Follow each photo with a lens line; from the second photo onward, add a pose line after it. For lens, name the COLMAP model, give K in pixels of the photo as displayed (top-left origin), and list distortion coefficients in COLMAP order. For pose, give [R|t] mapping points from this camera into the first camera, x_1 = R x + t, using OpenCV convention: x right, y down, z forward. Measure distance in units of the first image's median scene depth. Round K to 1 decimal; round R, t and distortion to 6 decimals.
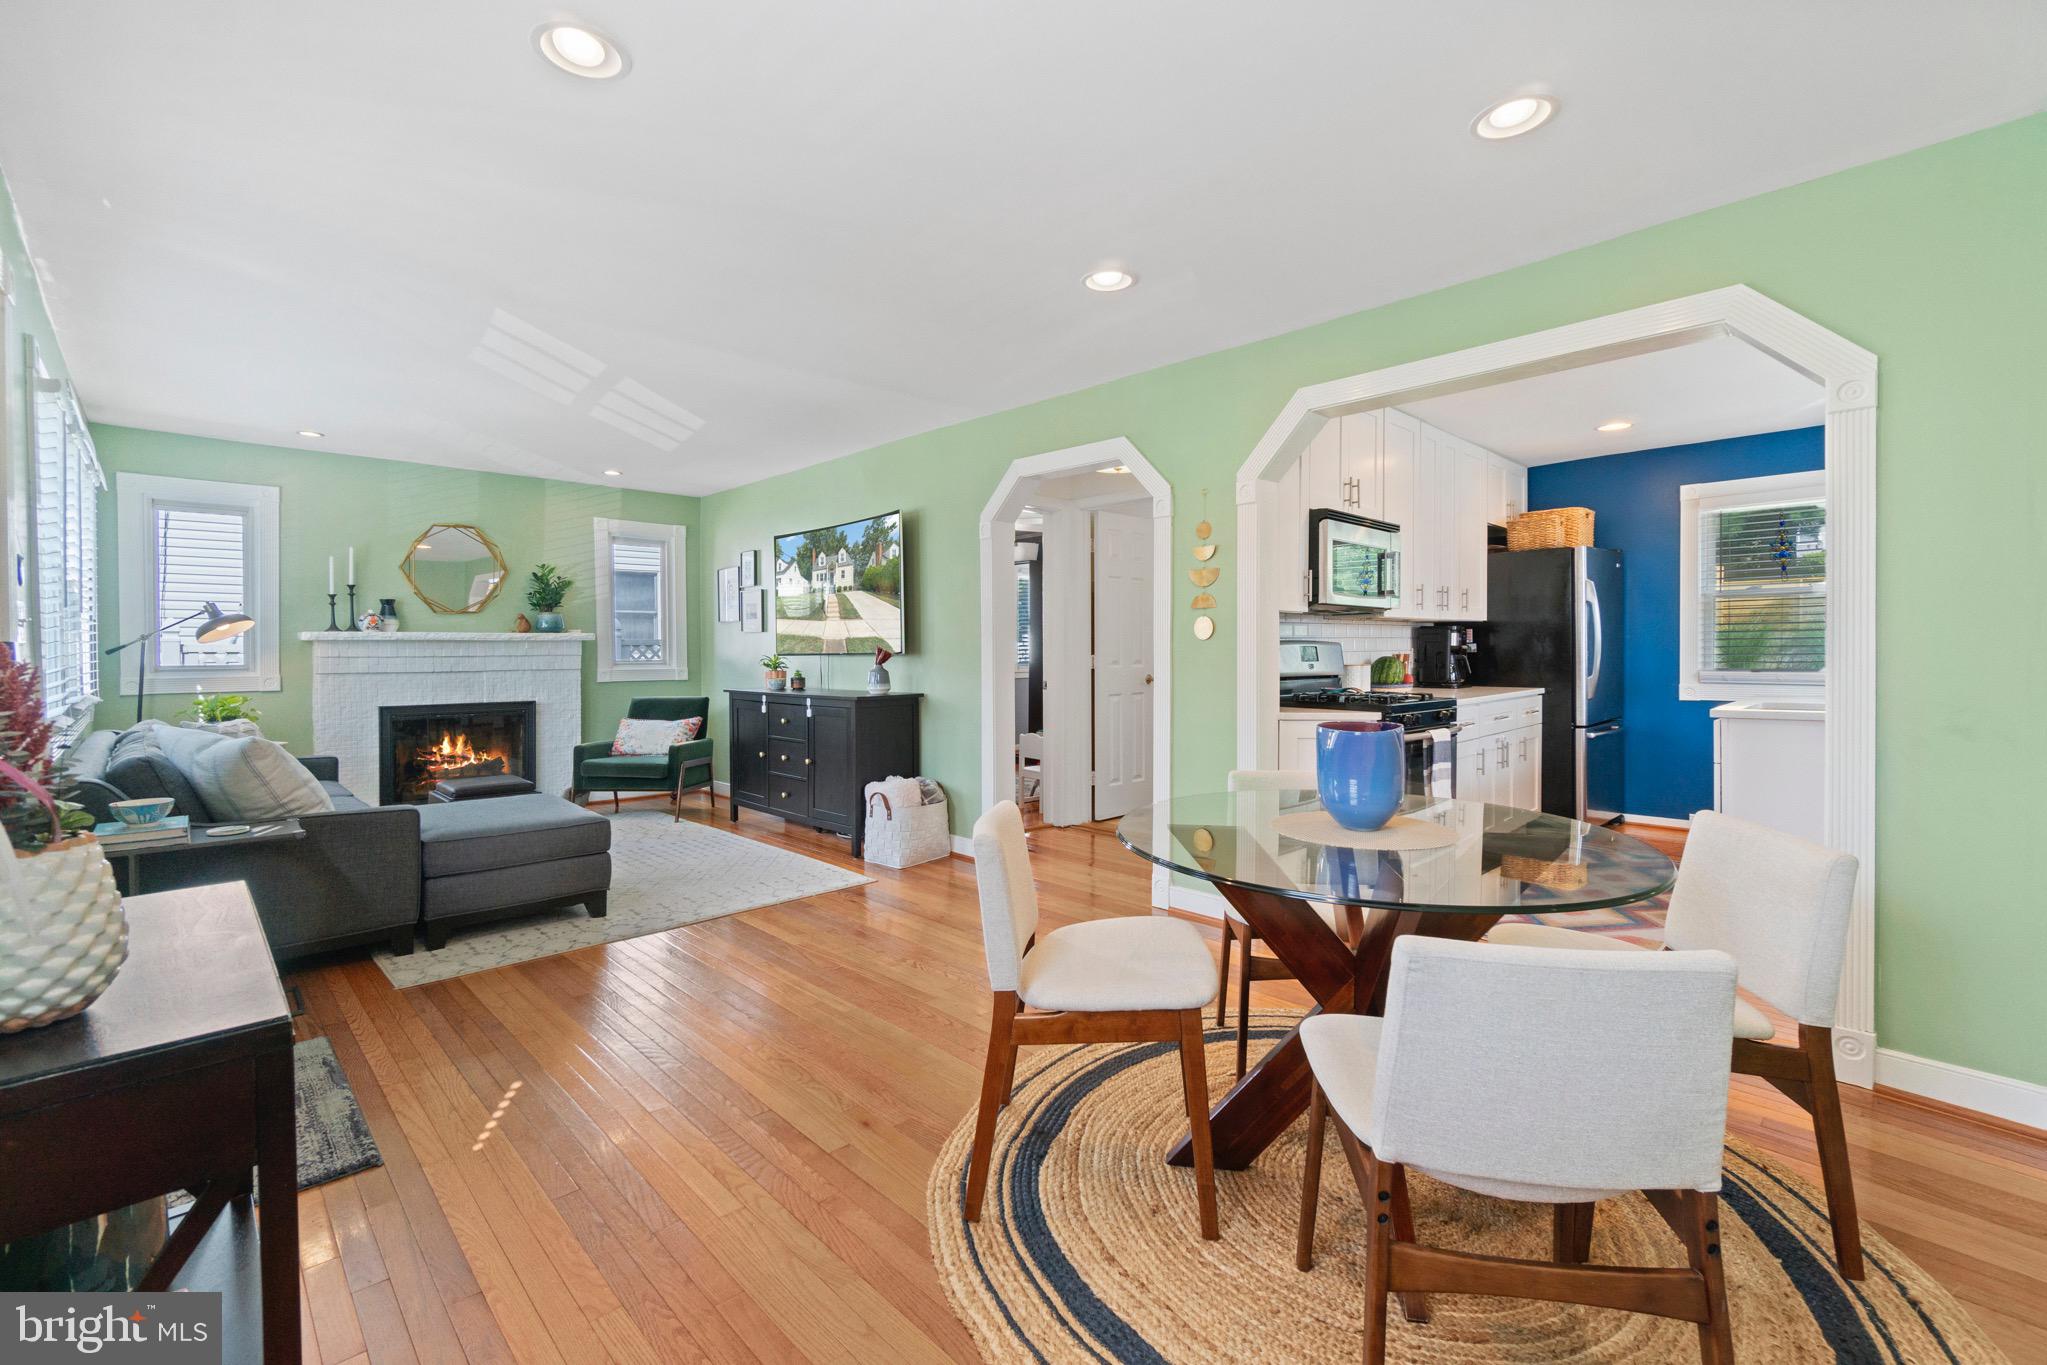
lens RADIAL K [[894.3, 0, 1029.9], [0, 894.3, 656.4], [0, 0, 1]] dist [0.004599, -0.000967]
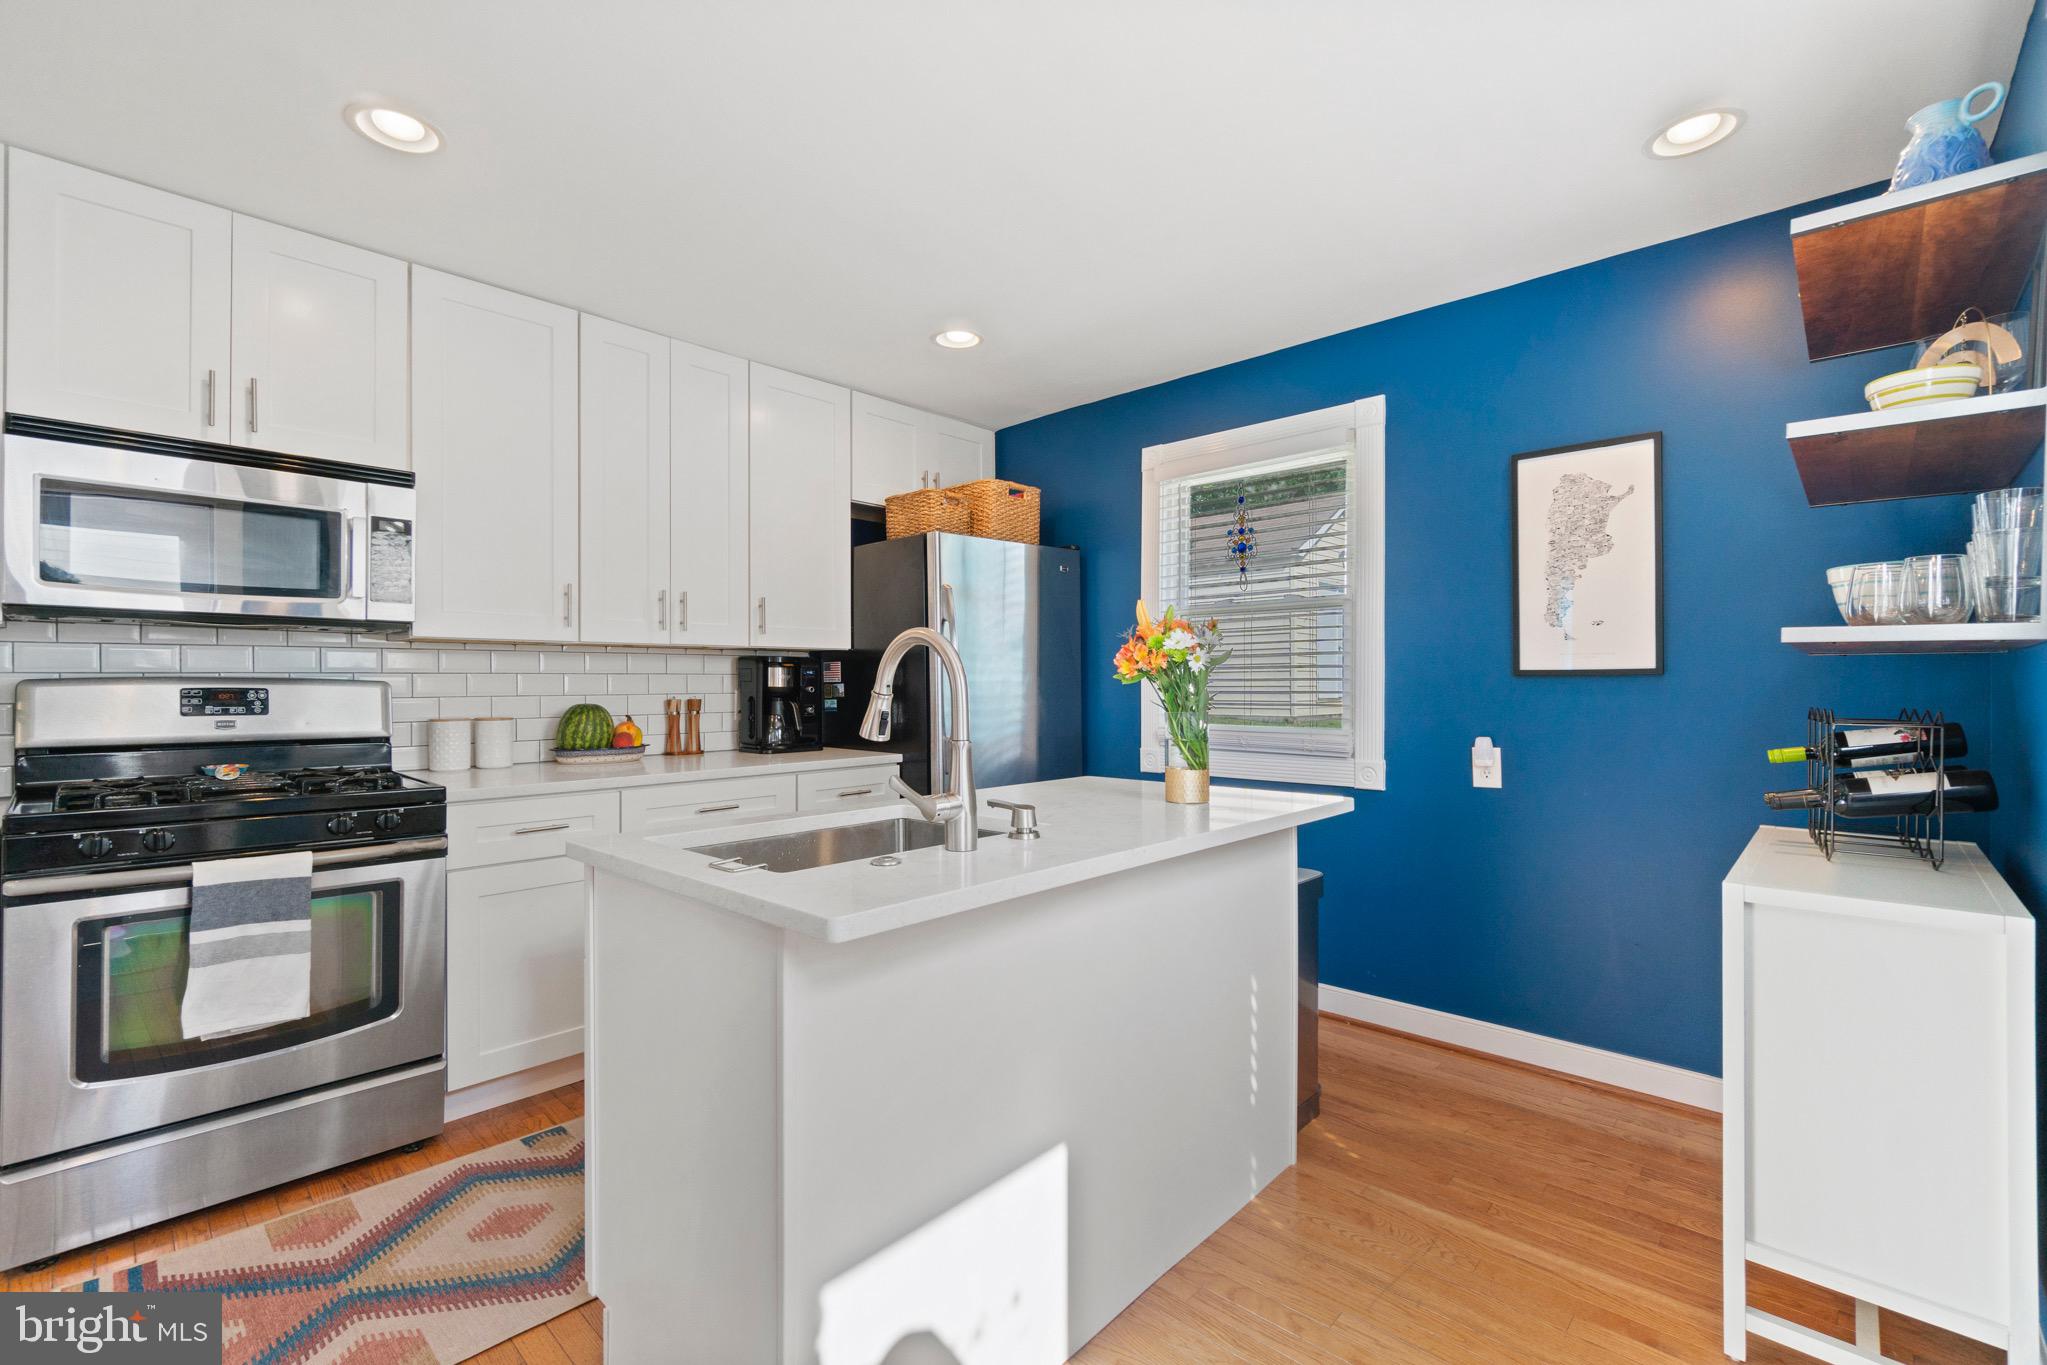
lens RADIAL K [[894.3, 0, 1023.6], [0, 894.3, 679.9], [0, 0, 1]] dist [0.004599, -0.000967]
pose [[0.999193, 0.002693, 0.040066, 0.635746], [-0.001980, 0.999839, -0.017820, -0.006825], [-0.040107, 0.017727, 0.999038, 0.360053]]
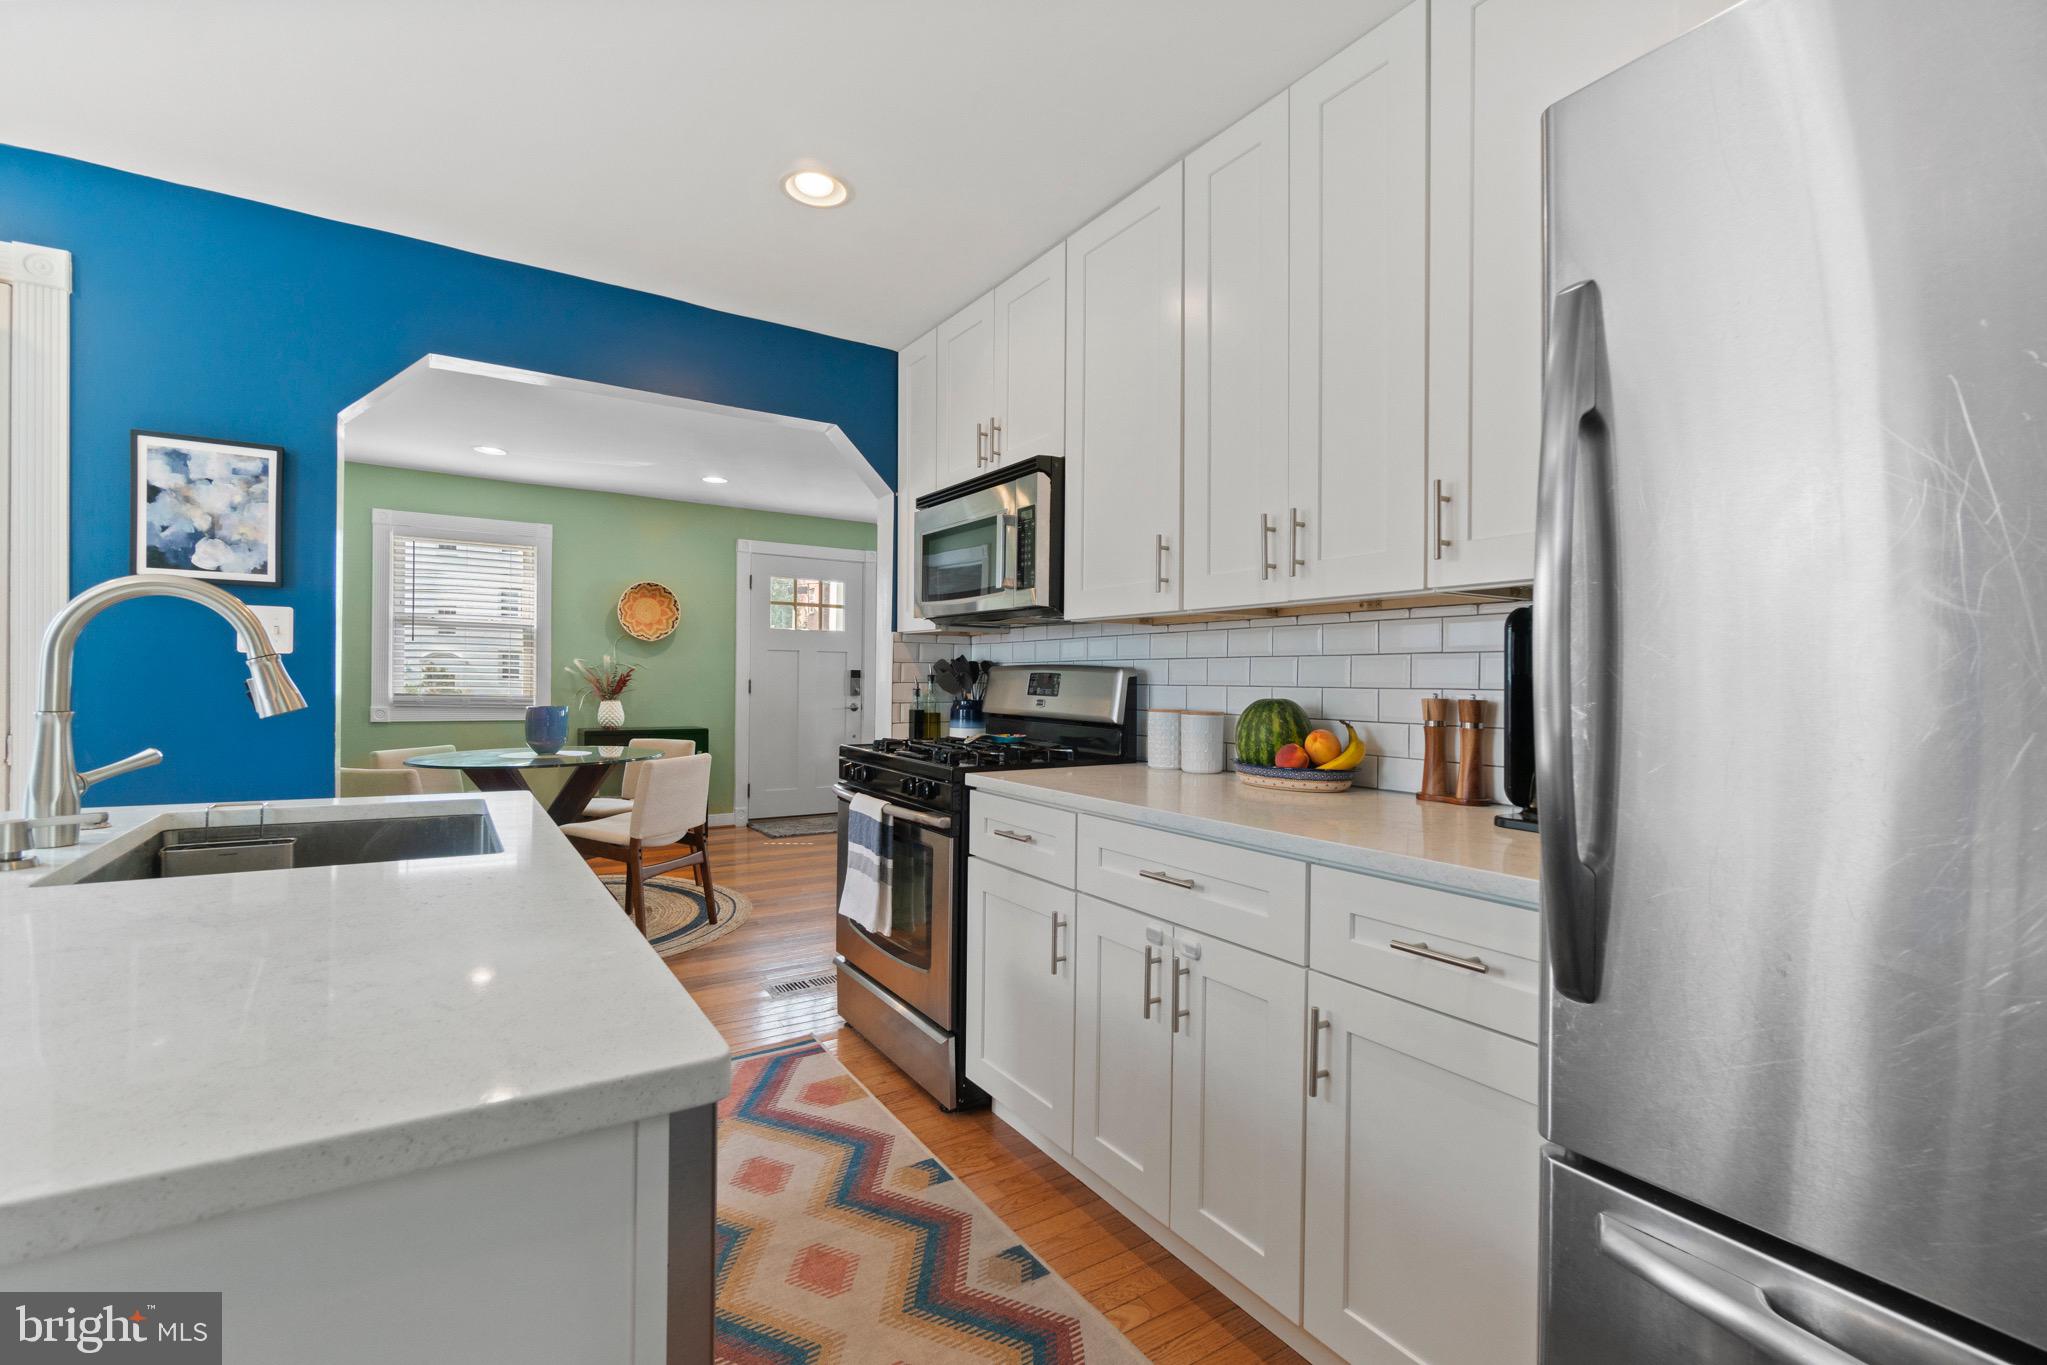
lens RADIAL K [[894.3, 0, 972.0], [0, 894.3, 675.8], [0, 0, 1]] dist [0.004599, -0.000967]
pose [[-0.239522, 0.002447, -0.970888, 0.791340], [-0.018428, 0.999805, 0.007066, -0.011533], [0.970716, 0.019584, -0.239431, 0.897975]]
